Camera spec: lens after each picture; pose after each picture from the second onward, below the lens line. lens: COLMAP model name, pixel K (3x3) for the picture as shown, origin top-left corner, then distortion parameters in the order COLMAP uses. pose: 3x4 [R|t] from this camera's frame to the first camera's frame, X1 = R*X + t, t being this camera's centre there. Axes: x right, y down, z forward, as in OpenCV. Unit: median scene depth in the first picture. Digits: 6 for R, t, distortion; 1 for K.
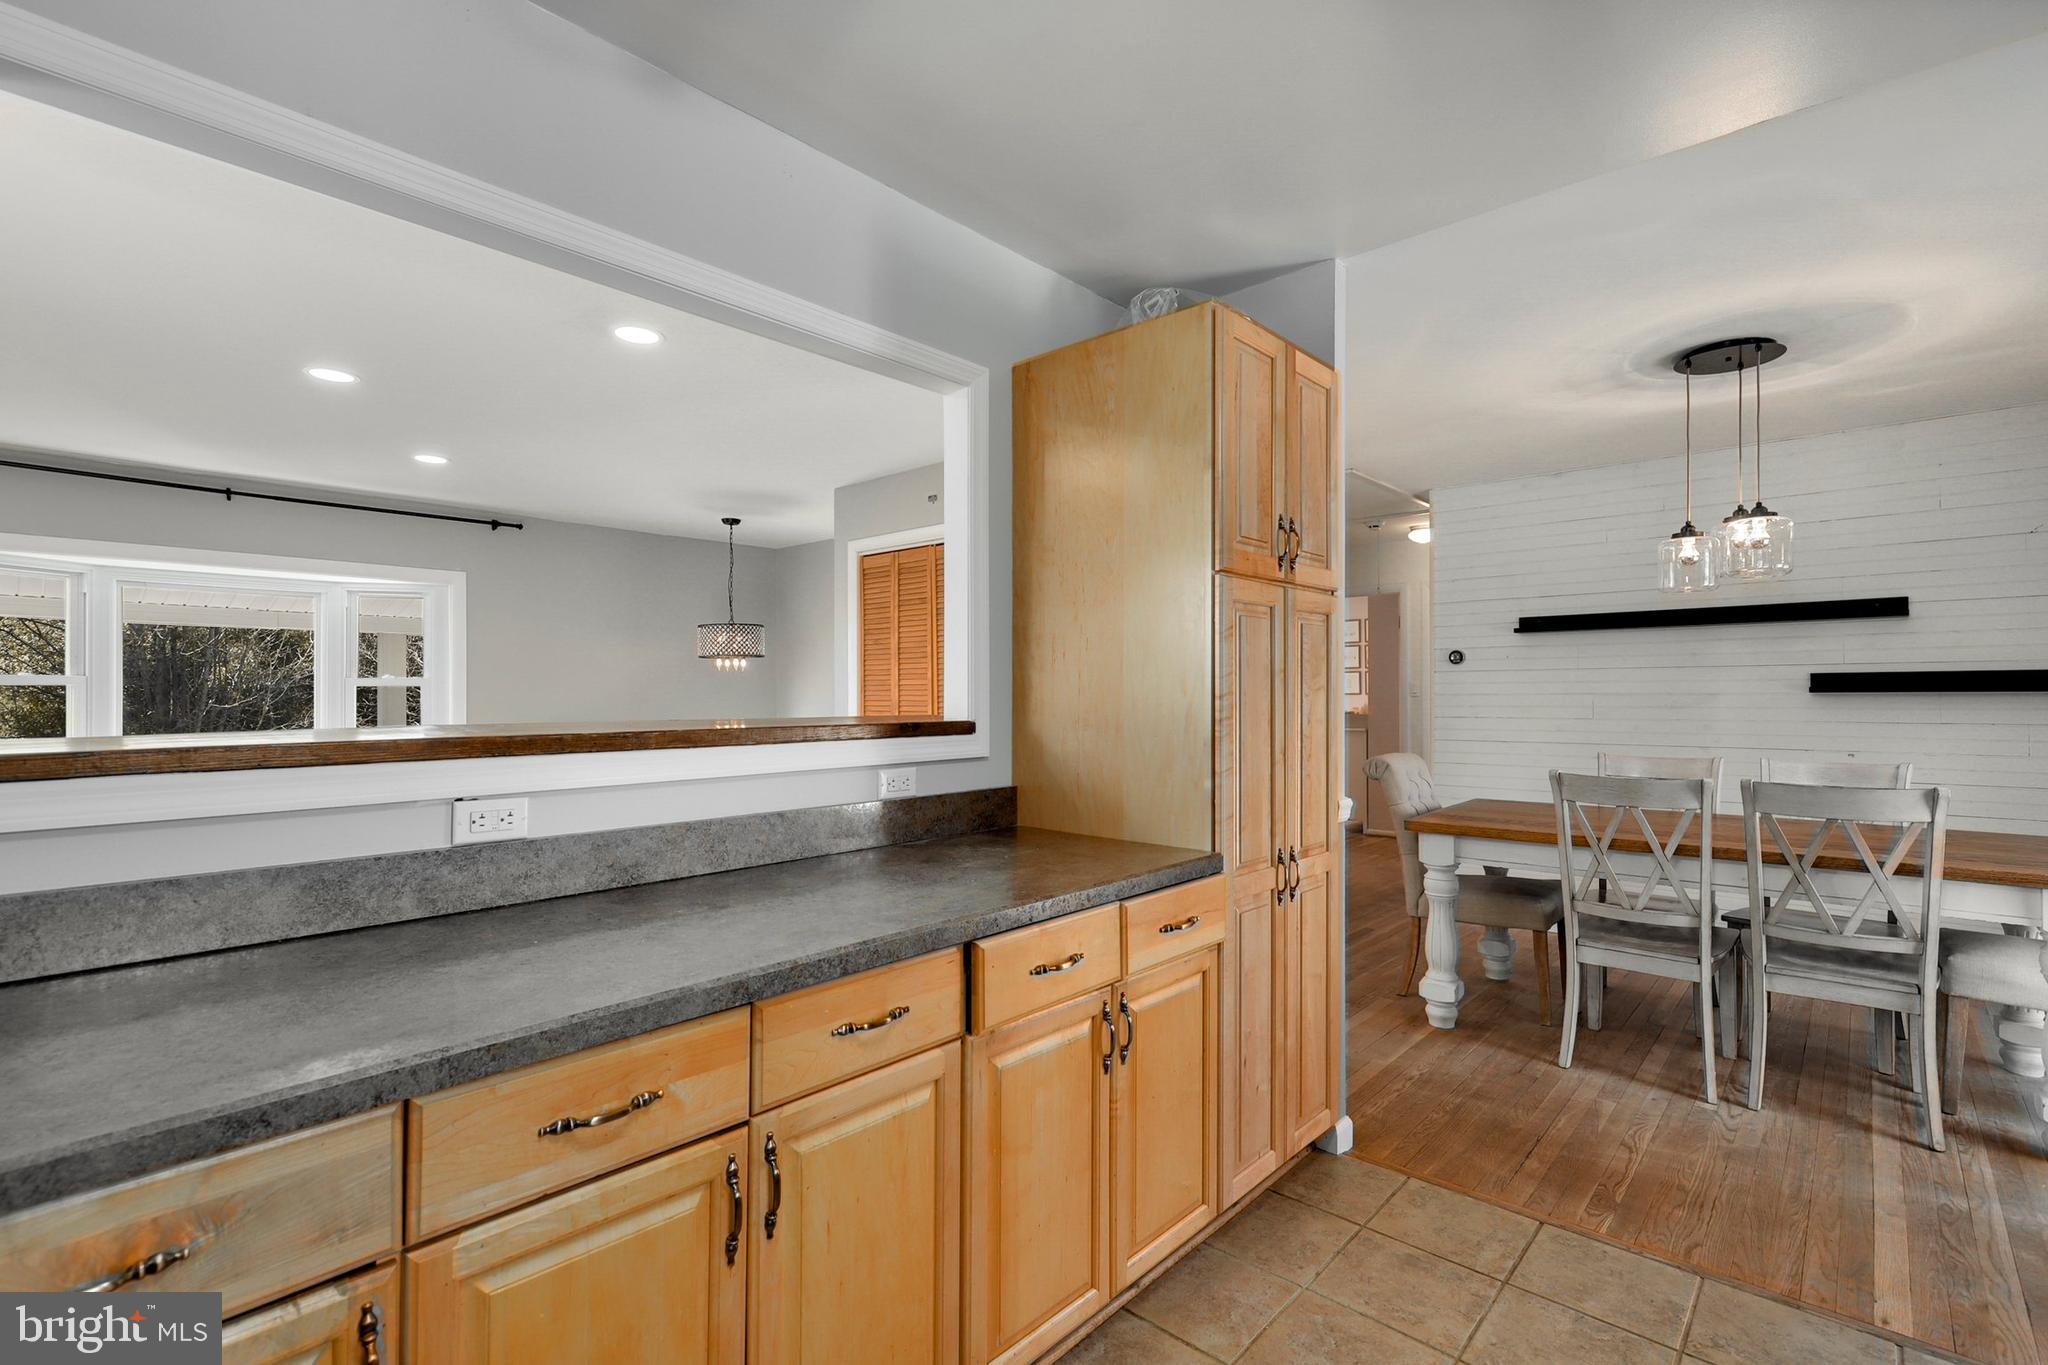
lens RADIAL K [[917.2, 0, 1024.0], [0, 917.2, 682.5], [0, 0, 1]] dist [0.001668, 0.000402]
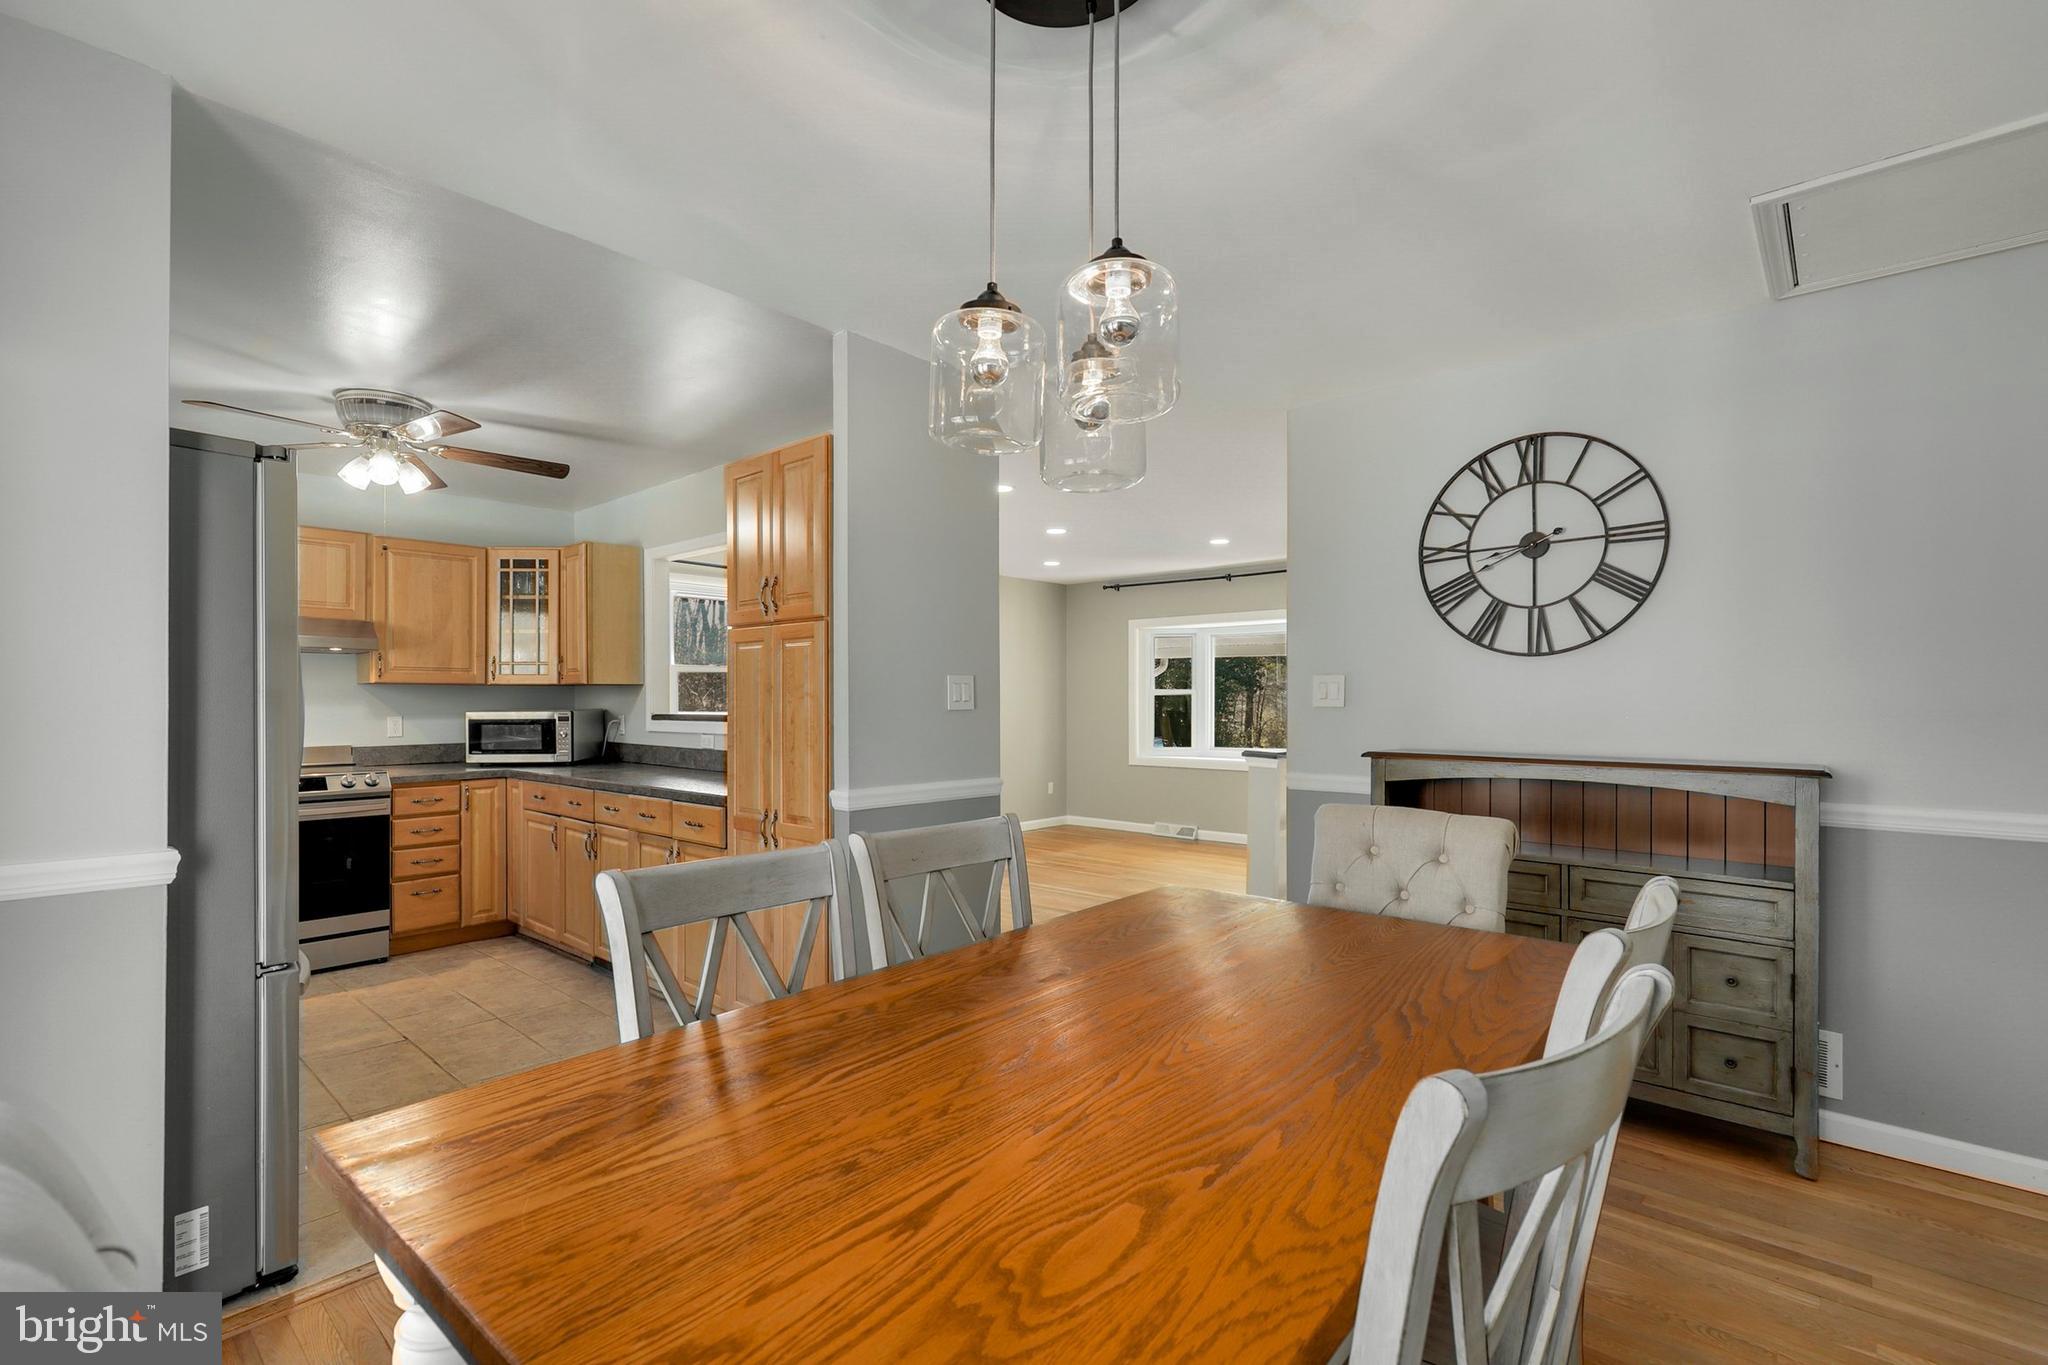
lens RADIAL K [[924.5, 0, 1024.2], [0, 924.5, 693.2], [0, 0, 1]] dist [0.003199, 0.000130]
pose [[0.008861, -0.003926, -0.999953, 1.326085], [0.009747, 0.999945, -0.003839, 0.004684], [0.999913, -0.009712, 0.008899, 1.066365]]
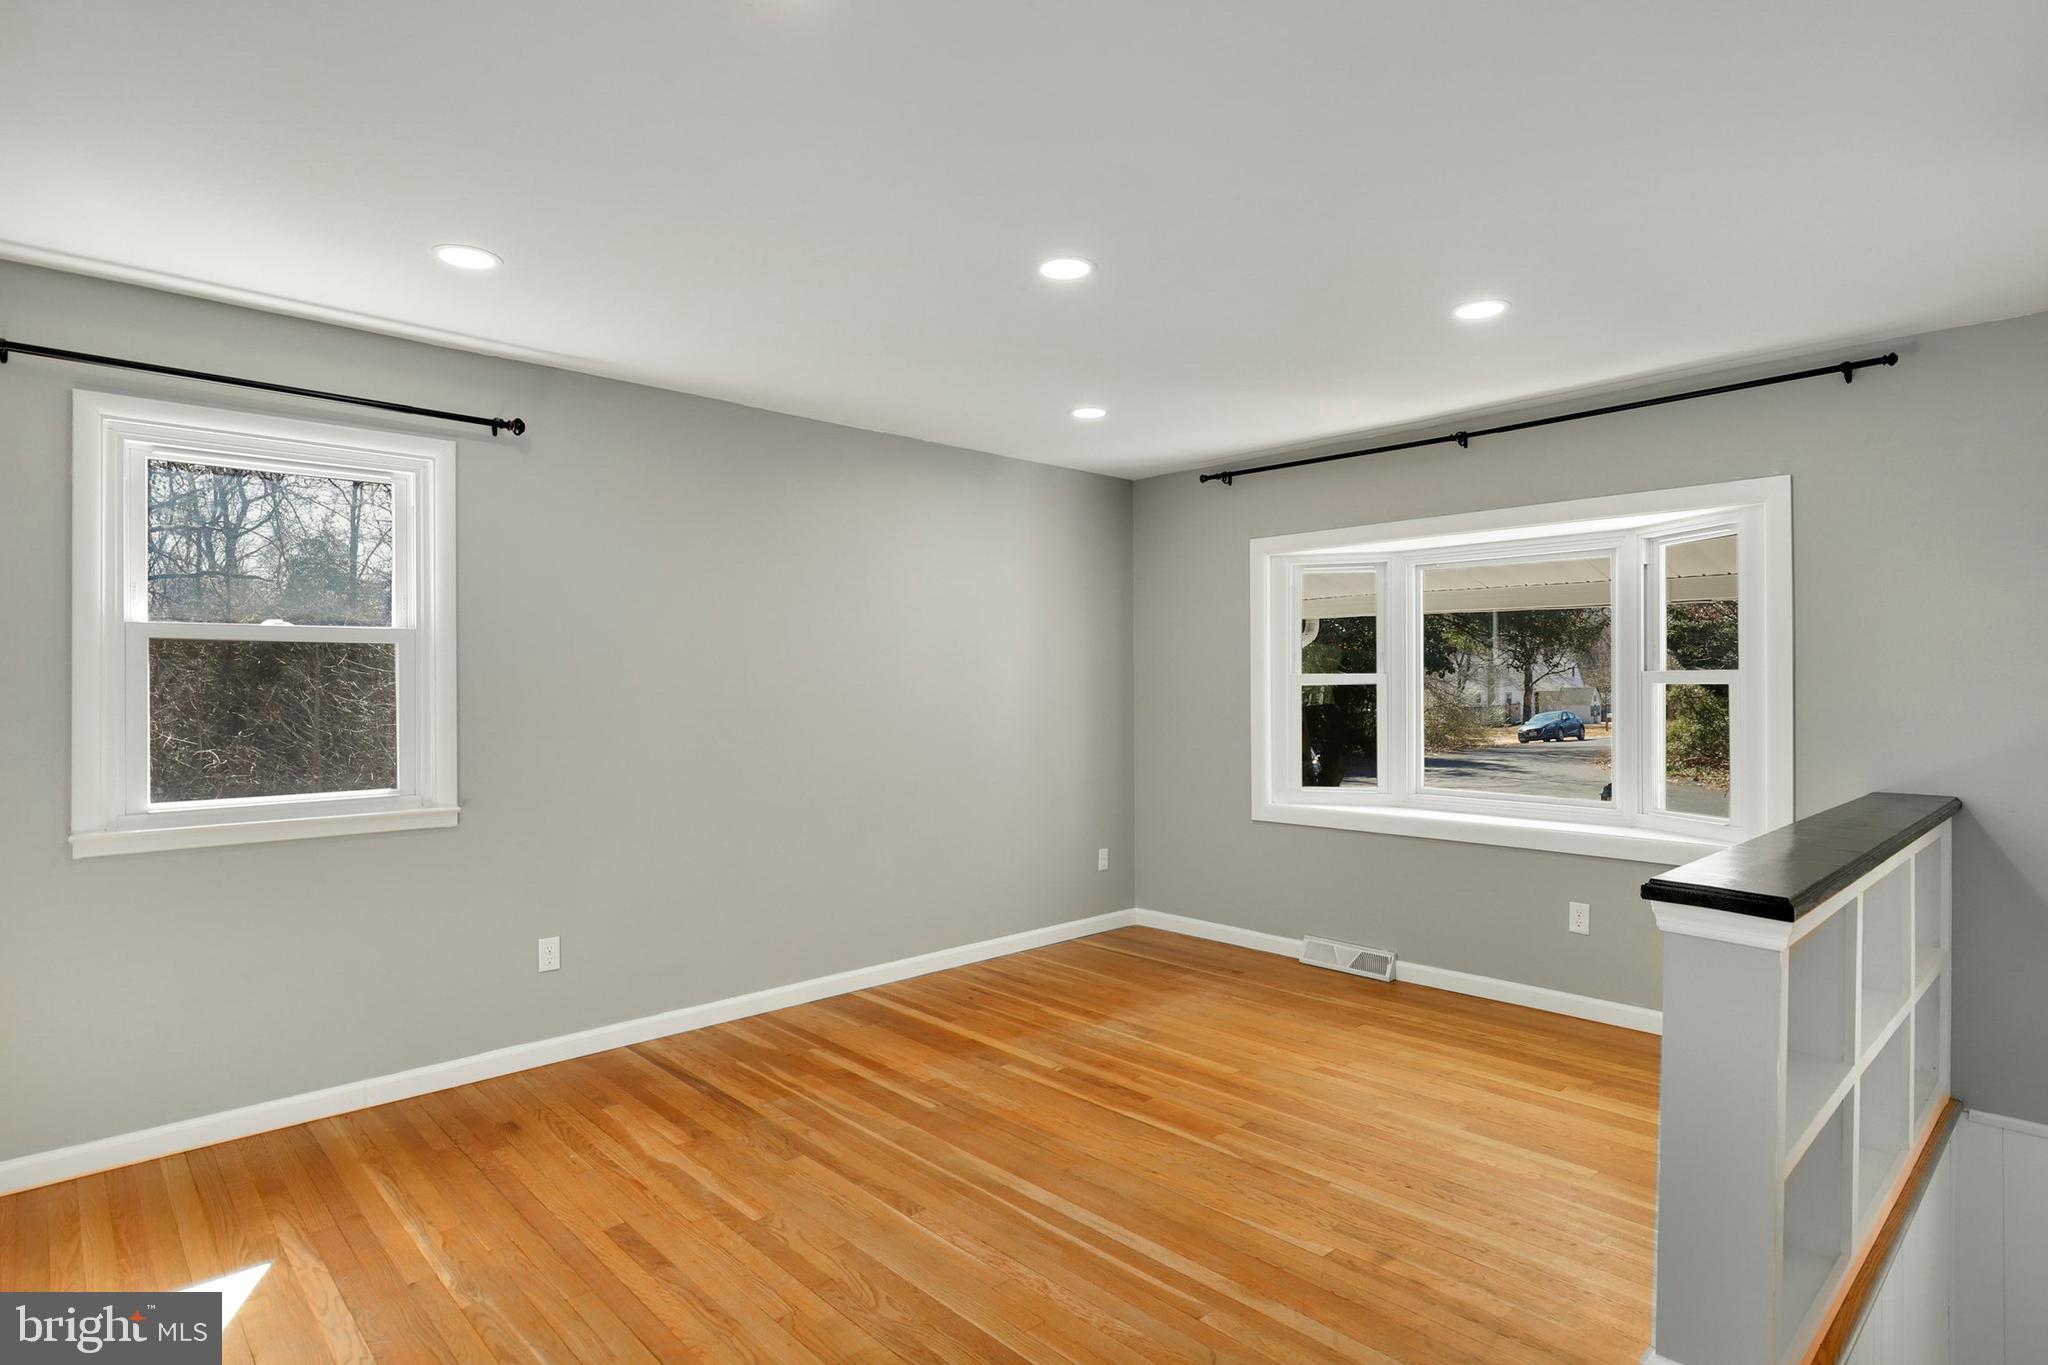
lens RADIAL K [[1063.0, 0, 1023.2], [0, 1063.0, 679.0], [0, 0, 1]] dist [0.000907, -0.000150]
pose [[-0.081671, -0.002861, -0.996655, 0.109289], [0.014515, 0.999886, -0.004059, -0.006641], [0.996554, -0.014798, -0.081620, 1.201078]]
